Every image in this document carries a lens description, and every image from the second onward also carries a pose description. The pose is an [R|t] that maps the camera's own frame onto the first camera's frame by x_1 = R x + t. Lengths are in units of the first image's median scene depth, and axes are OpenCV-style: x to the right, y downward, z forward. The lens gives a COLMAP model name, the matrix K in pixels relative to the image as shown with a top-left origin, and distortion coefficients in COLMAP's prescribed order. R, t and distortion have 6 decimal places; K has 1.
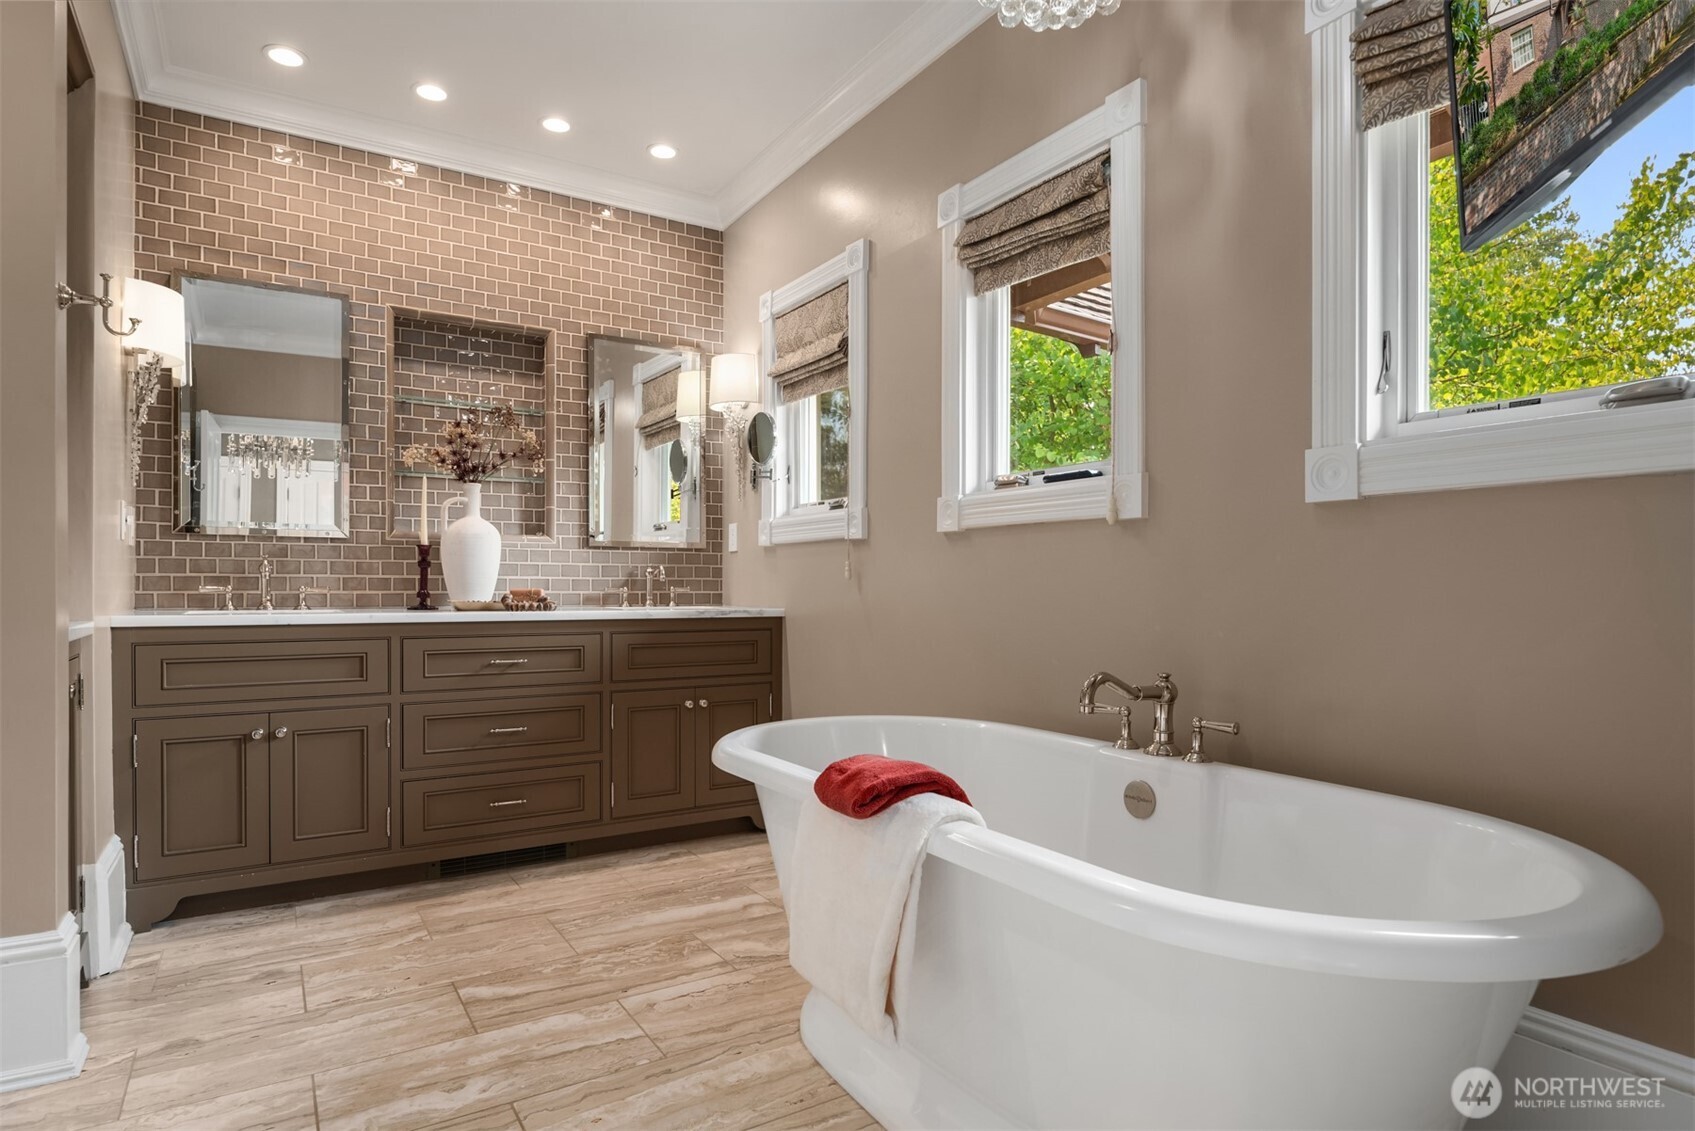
lens RADIAL K [[924.0, 0, 847.6], [0, 924.0, 574.4], [0, 0, 1]] dist [-0.002570, -0.004885]
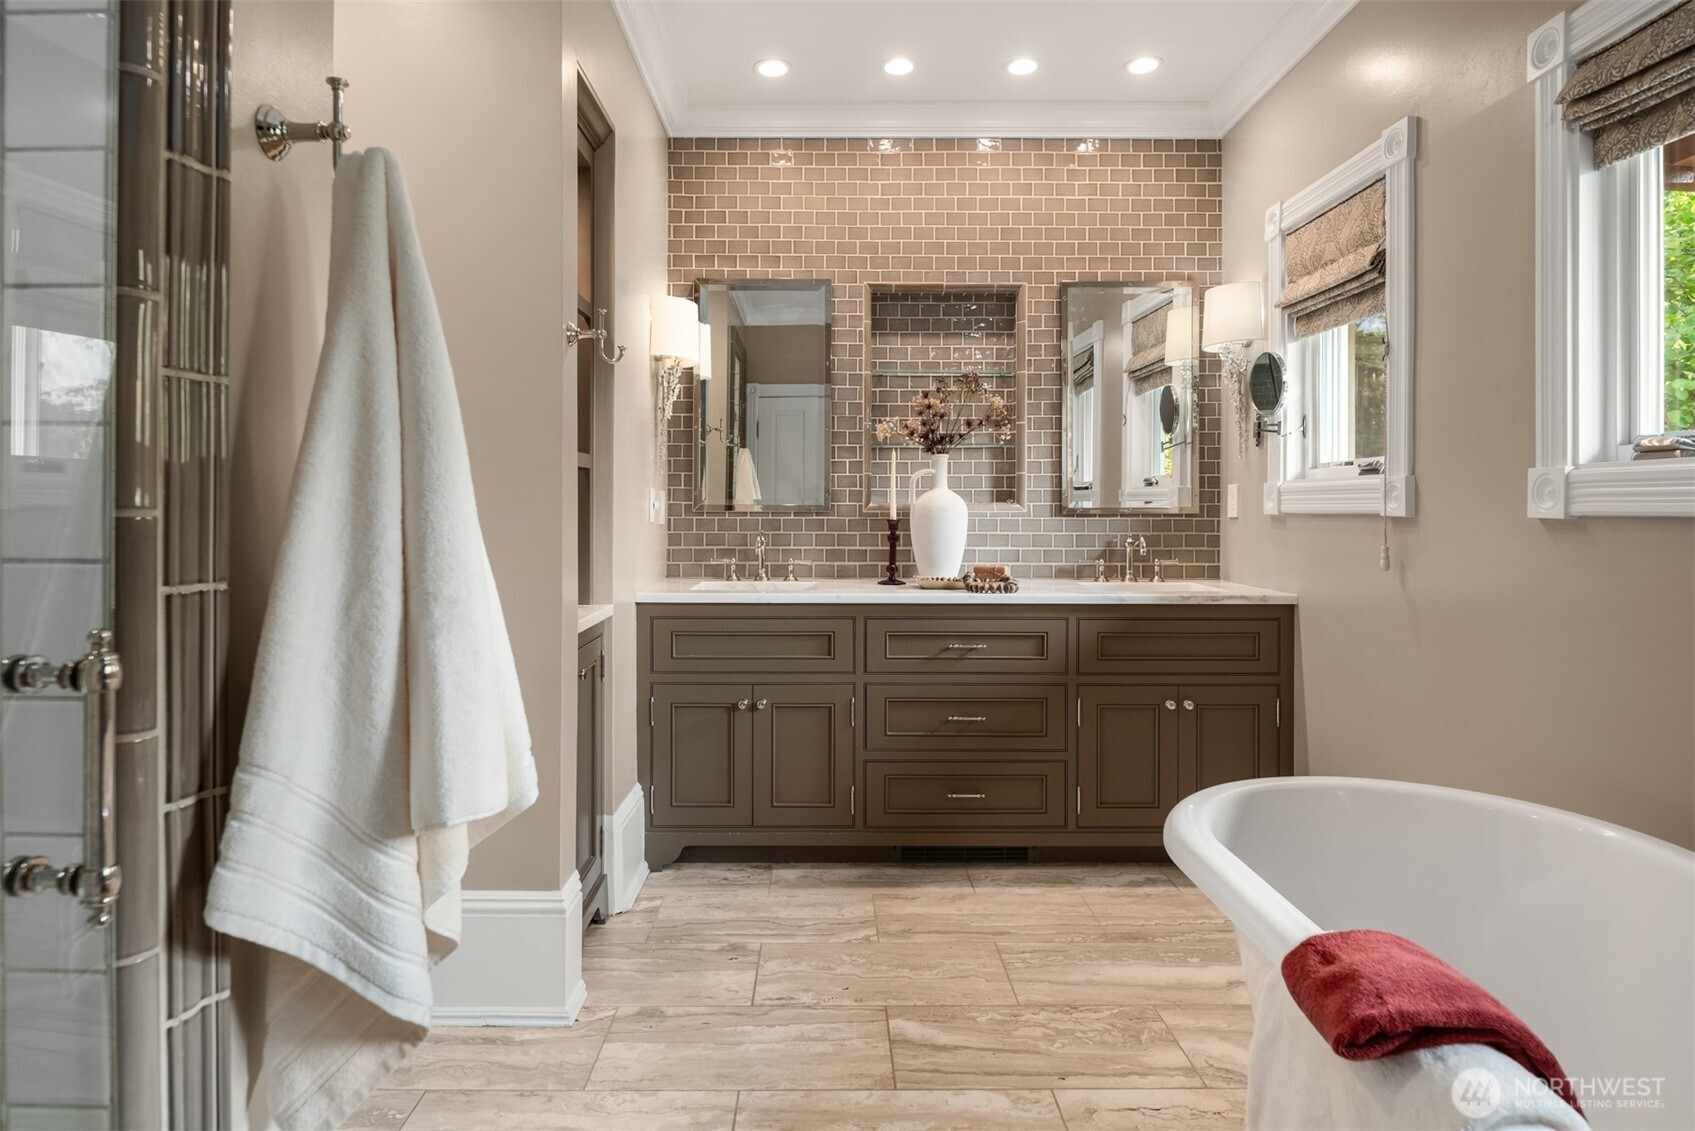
lens RADIAL K [[924.0, 0, 827.6], [0, 924.0, 500.1], [0, 0, 1]] dist [-0.002570, -0.004885]
pose [[0.843117, -0.001750, -0.537727, 0.024135], [0.003586, 0.999991, 0.002368, -0.059843], [0.537718, -0.003925, 0.843116, 0.121522]]
